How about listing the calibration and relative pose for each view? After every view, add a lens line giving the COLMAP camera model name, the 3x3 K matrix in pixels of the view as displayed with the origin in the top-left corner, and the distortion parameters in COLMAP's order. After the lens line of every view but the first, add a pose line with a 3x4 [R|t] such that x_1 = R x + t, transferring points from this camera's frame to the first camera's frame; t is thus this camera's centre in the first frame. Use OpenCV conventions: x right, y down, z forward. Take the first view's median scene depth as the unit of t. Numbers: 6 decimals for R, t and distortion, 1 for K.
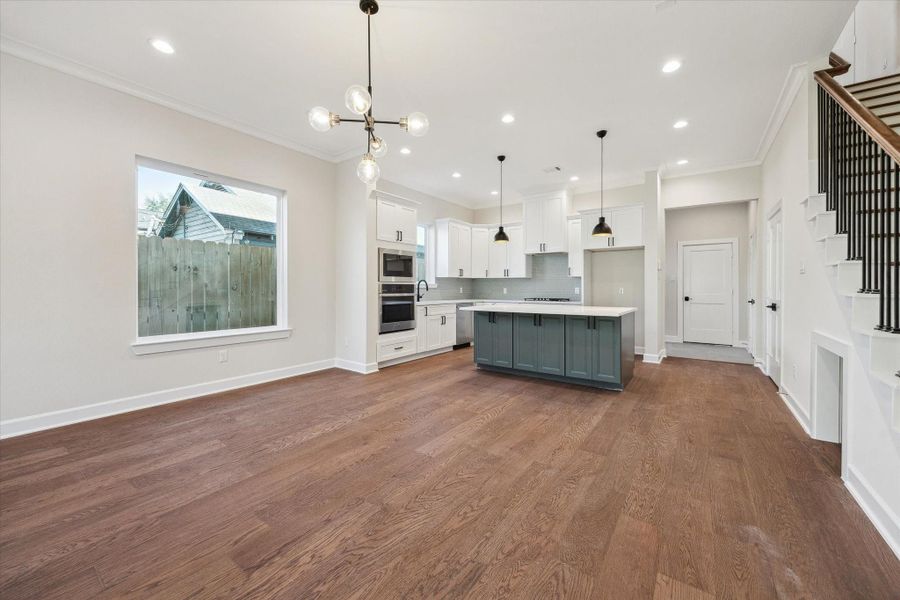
lens RADIAL K [[342.8, 0, 448.4], [0, 342.8, 287.7], [0, 0, 1]] dist [0.000824, 0.000119]
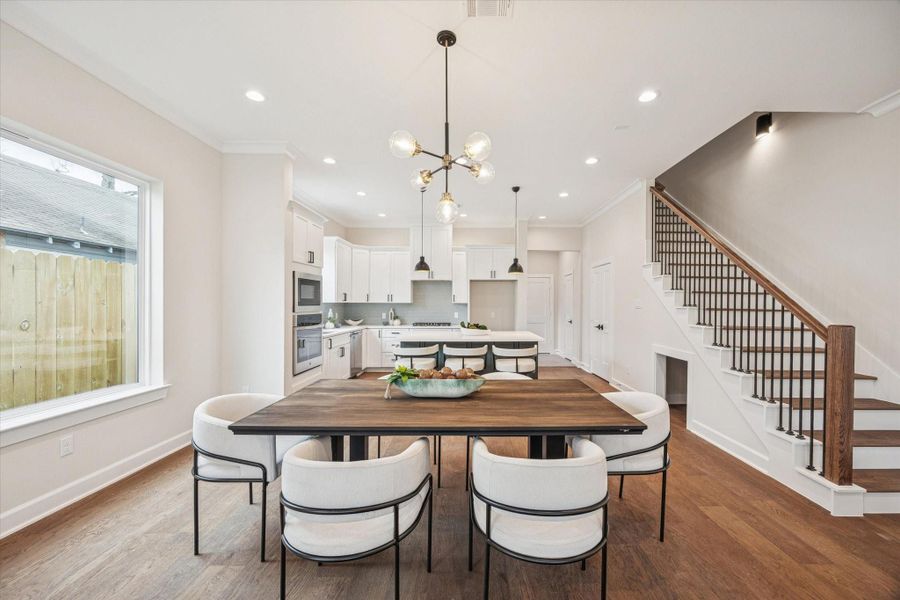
lens RADIAL K [[352.9, 0, 464.4], [0, 352.9, 306.2], [0, 0, 1]] dist [-0.001036, -0.000012]
pose [[0.814367, -0.004241, 0.580334, -0.378924], [-0.000074, 0.999973, 0.007412, -0.041553], [-0.580350, -0.006079, 0.814345, 0.083195]]
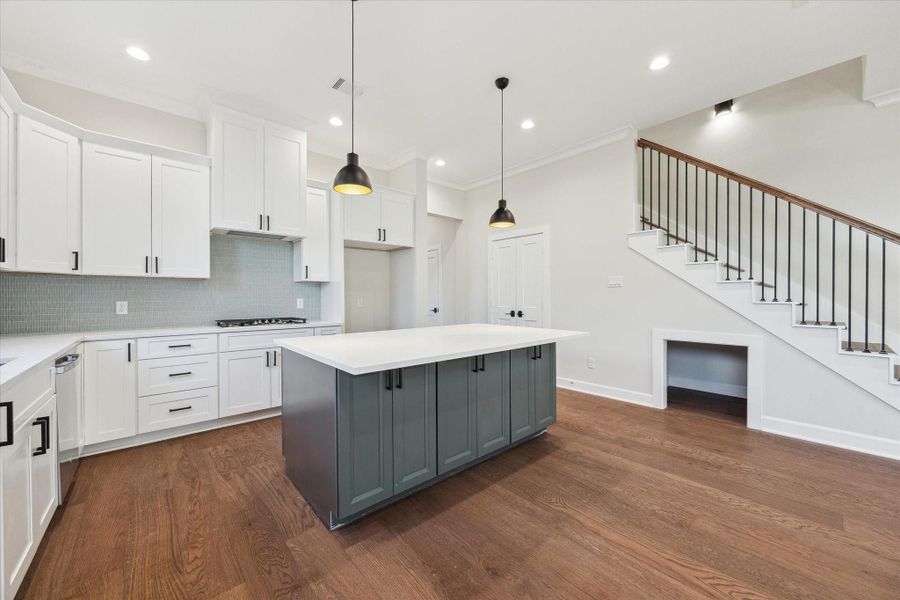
lens RADIAL K [[342.2, 0, 450.0], [0, 342.2, 300.0], [0, 0, 1]] dist [-0.007859, -0.000065]
pose [[0.218771, -0.011051, 0.975714, -0.243740], [0.001754, 0.999939, 0.010932, -0.005382], [-0.975775, -0.000680, 0.218777, 0.856630]]
